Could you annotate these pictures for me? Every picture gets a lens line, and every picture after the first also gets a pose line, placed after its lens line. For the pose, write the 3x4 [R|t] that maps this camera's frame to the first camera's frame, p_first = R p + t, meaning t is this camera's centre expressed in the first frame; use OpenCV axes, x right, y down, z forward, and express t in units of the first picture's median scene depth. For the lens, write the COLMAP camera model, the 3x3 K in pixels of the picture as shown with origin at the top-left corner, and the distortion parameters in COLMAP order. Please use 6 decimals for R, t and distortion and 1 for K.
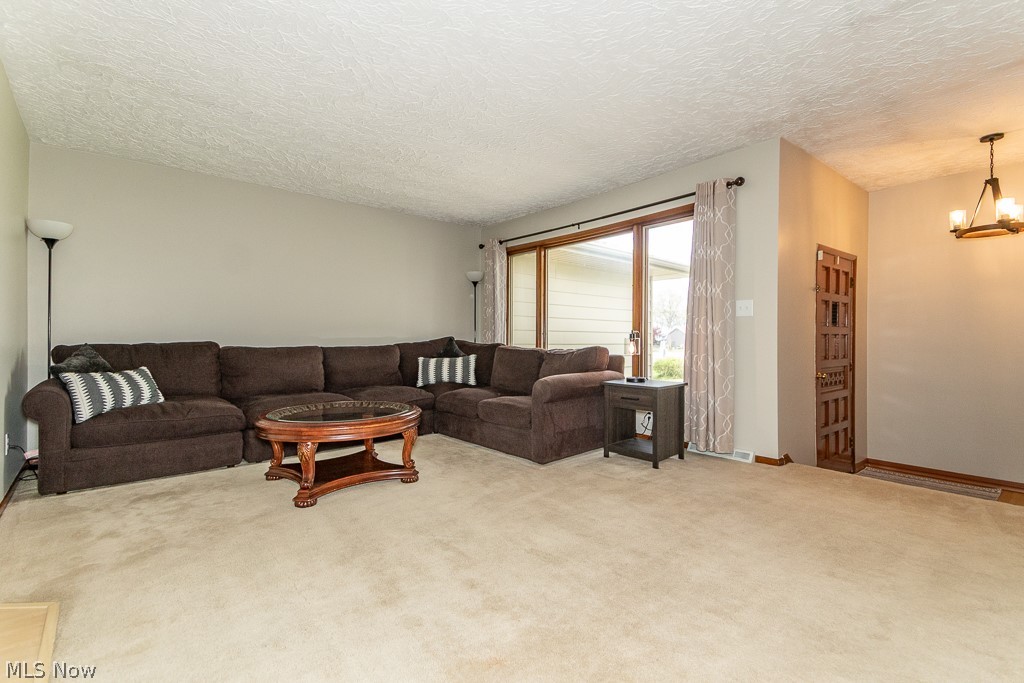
lens RADIAL K [[474.2, 0, 506.4], [0, 474.2, 336.8], [0, 0, 1]] dist [0.046986, -0.030460]
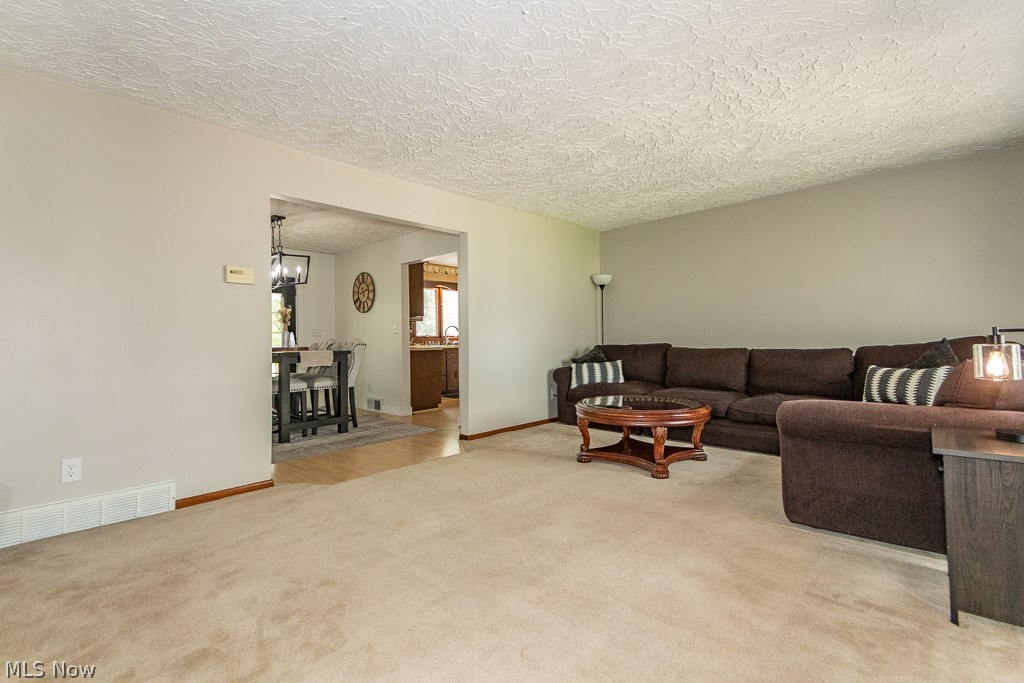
lens RADIAL K [[474.2, 0, 506.4], [0, 474.2, 336.8], [0, 0, 1]] dist [0.046986, -0.030460]
pose [[0.074613, -0.004992, -0.997200, 0.781471], [0.022461, 0.999742, -0.003324, -0.017199], [0.996960, -0.022150, 0.074706, 0.536701]]
